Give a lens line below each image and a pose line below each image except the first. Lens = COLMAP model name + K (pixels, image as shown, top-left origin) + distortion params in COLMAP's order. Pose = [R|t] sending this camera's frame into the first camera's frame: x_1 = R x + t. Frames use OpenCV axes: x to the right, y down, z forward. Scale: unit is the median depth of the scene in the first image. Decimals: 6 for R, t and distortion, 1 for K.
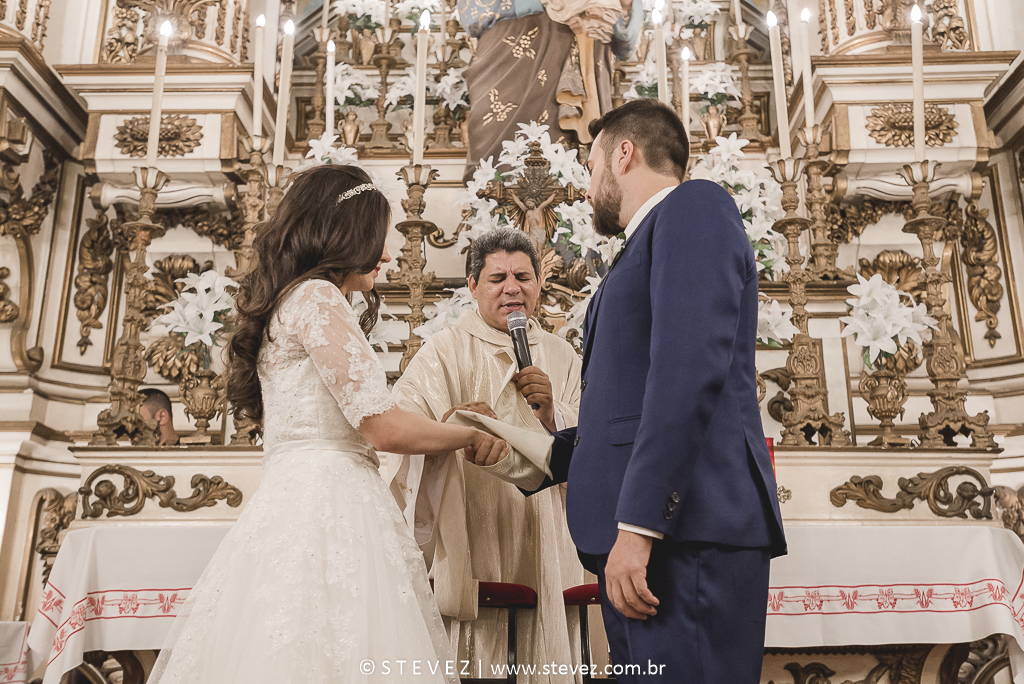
lens RADIAL K [[1008.6, 0, 512.0], [0, 1008.6, 342.0], [0, 0, 1]] dist [0.071804, -0.150604]
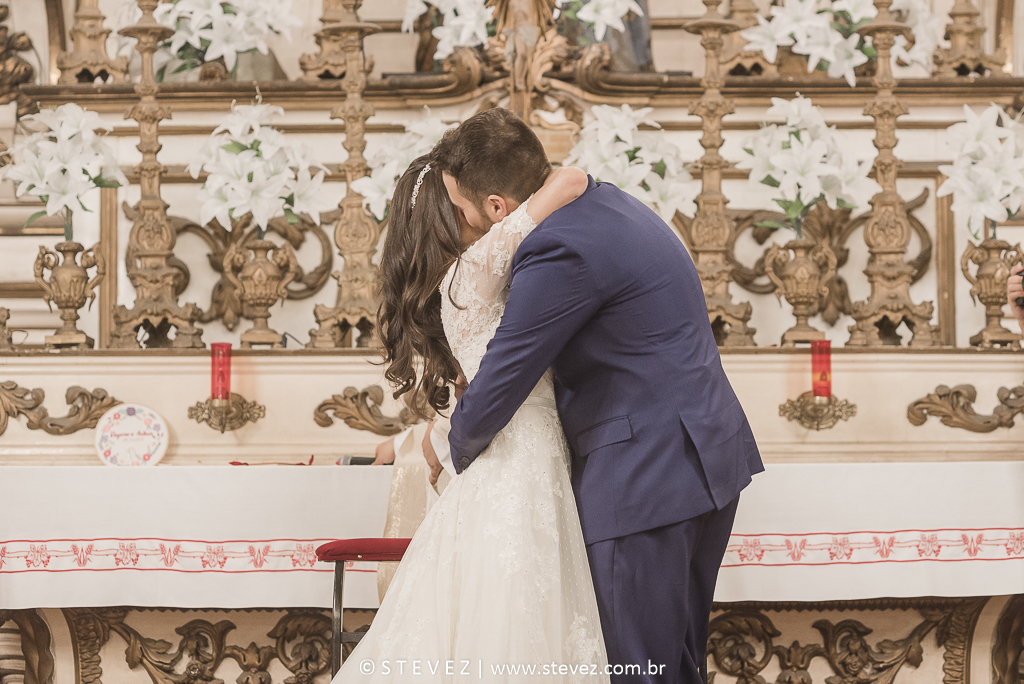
lens RADIAL K [[2445.9, 0, 511.0], [0, 2445.9, 368.9], [0, 0, 1]] dist [-0.050809, 0.099462]
pose [[0.999989, -0.004214, -0.002035, 0.020033], [0.004526, 0.981452, 0.191652, -0.230764], [0.001190, -0.191659, 0.981461, -0.787347]]
